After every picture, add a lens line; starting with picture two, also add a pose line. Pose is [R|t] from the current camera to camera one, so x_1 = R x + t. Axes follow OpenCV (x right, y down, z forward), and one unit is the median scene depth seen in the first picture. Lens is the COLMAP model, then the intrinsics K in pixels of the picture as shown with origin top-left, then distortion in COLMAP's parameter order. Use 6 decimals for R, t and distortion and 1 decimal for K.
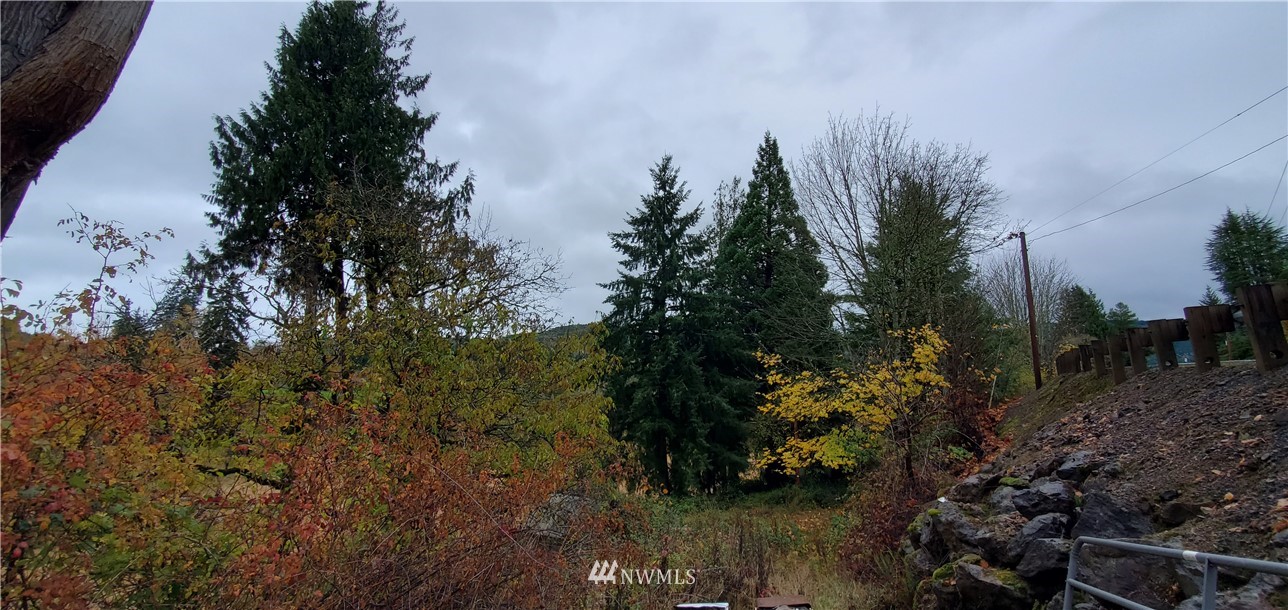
lens RADIAL K [[507.8, 0, 650.7], [0, 507.8, 303.1], [0, 0, 1]] dist [0.000283, 0.000043]
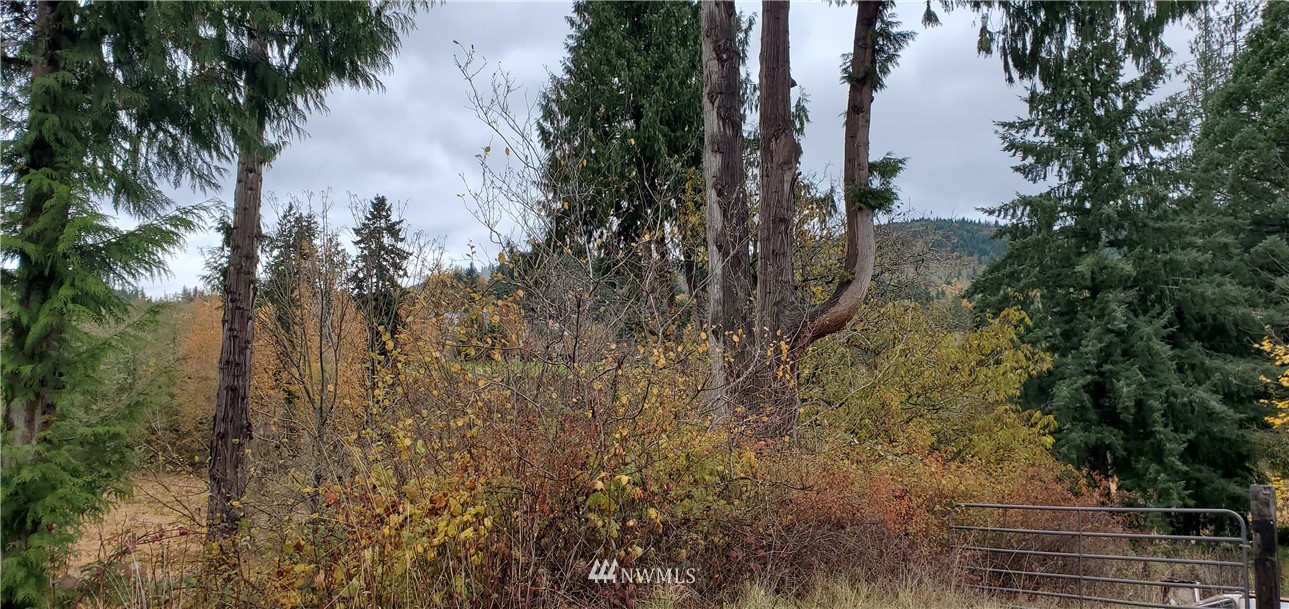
lens RADIAL K [[985.0, 0, 643.2], [0, 985.0, 318.9], [0, 0, 1]] dist [0.004589, -0.000705]
pose [[0.924442, -0.030962, -0.380064, -0.030629], [0.082899, 0.989178, 0.121054, -0.088544], [0.372203, -0.143414, 0.917004, -0.285231]]
